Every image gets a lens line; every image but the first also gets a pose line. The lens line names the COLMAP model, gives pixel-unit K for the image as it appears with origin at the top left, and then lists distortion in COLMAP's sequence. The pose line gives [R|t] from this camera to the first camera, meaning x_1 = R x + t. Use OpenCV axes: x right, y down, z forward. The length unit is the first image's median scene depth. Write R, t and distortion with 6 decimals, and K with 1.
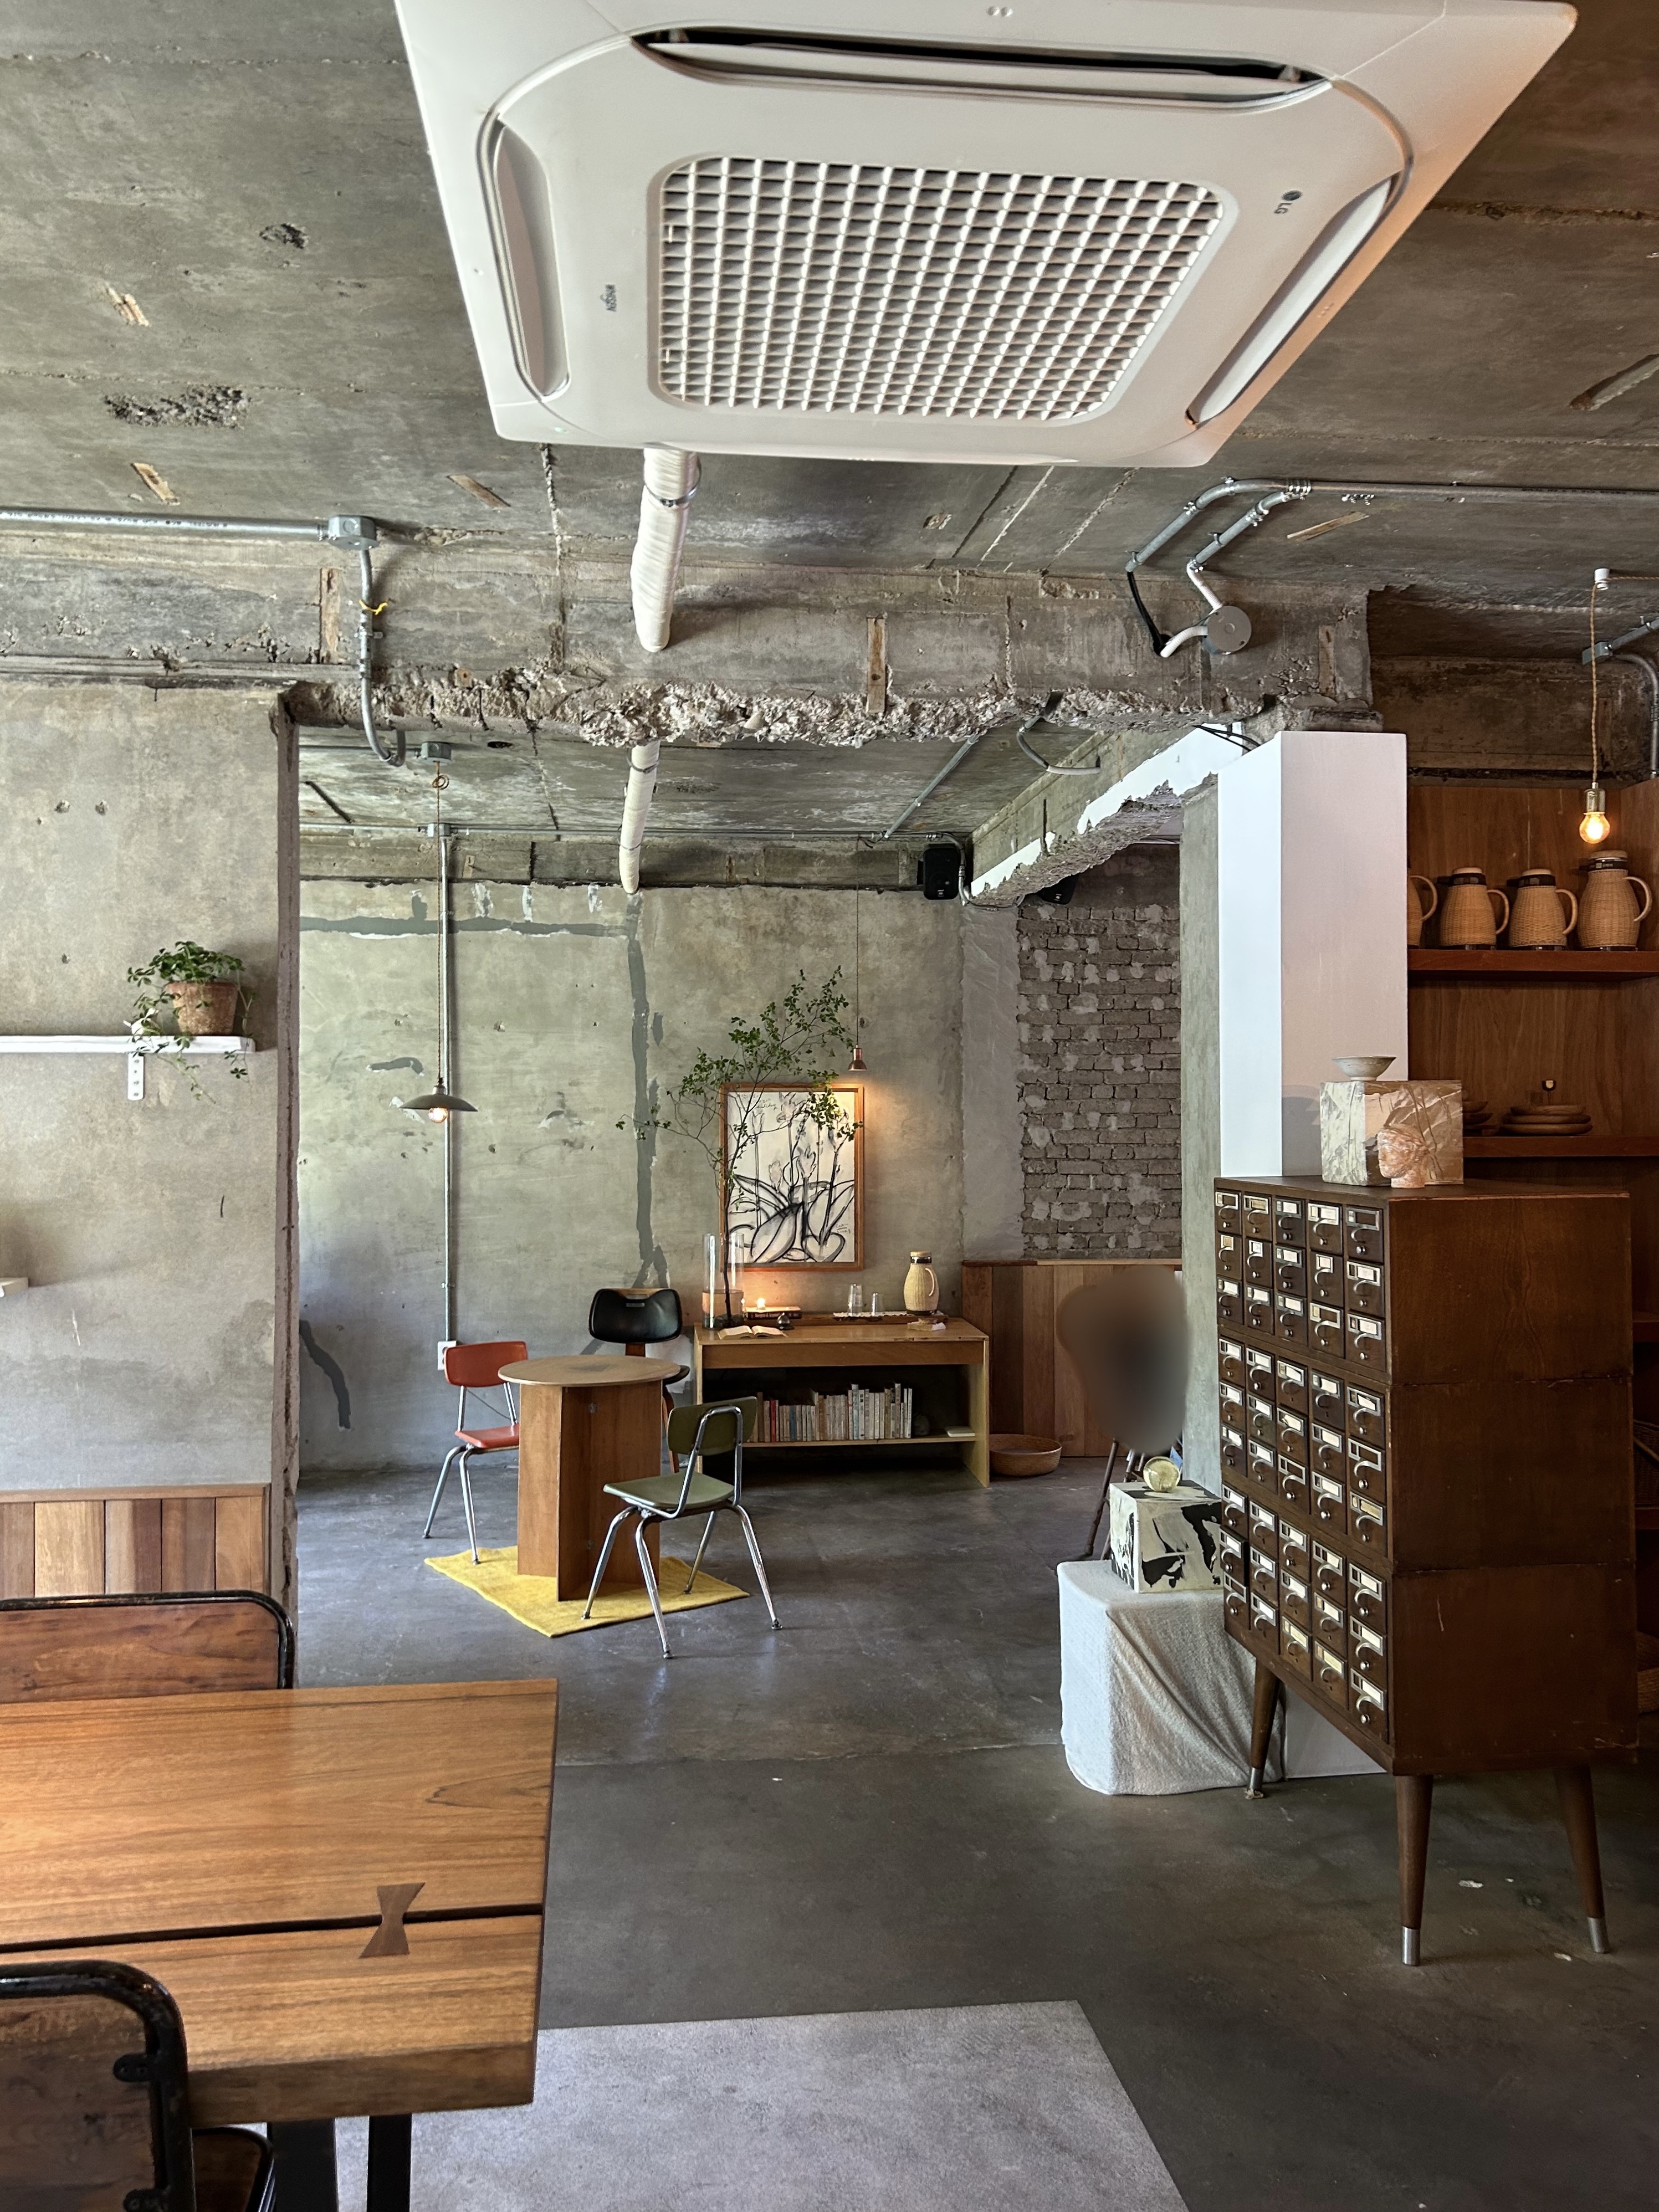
lens RADIAL K [[1703.8, 0, 829.5], [0, 1703.8, 1106.0], [0, 0, 1]] dist [0.024604, -0.013533]
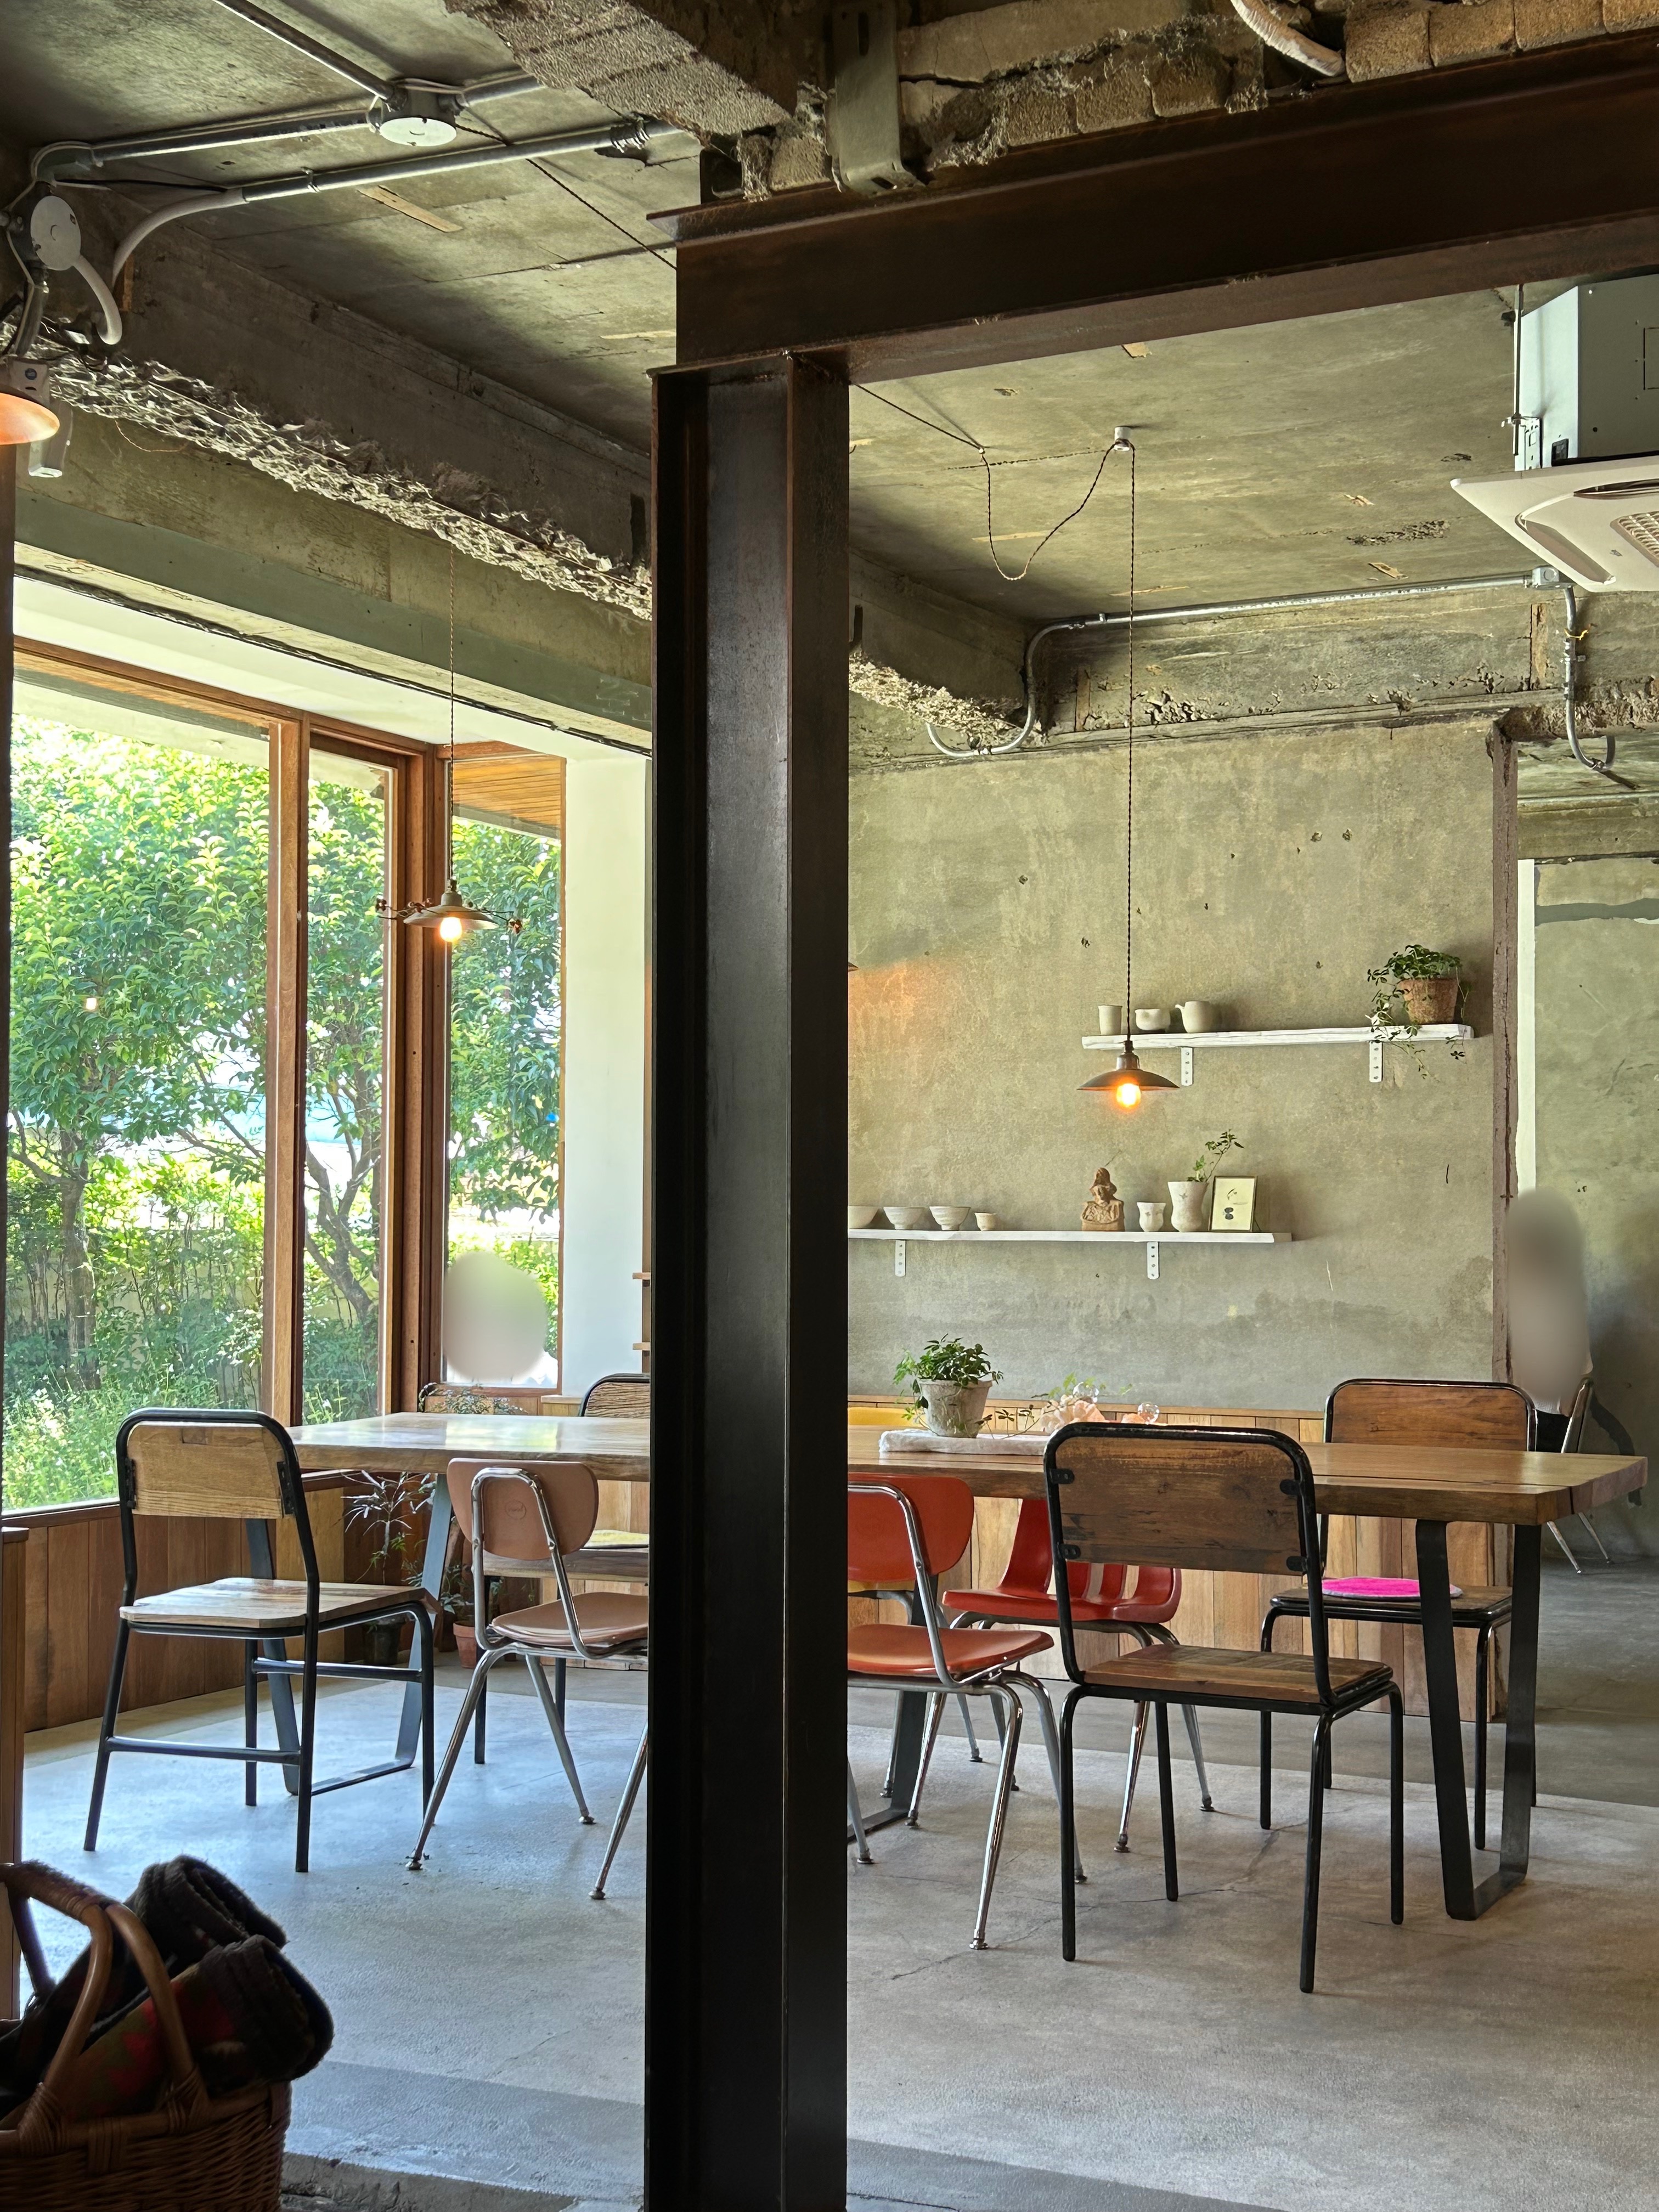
lens RADIAL K [[3038.5, 0, 829.5], [0, 3038.5, 1106.0], [0, 0, 1]] dist [0.292237, -1.328542]
pose [[0.835549, -0.020702, -0.549026, 0.425268], [0.001710, 0.999383, -0.035080, 0.084365], [0.549414, 0.028372, 0.835069, -0.938851]]
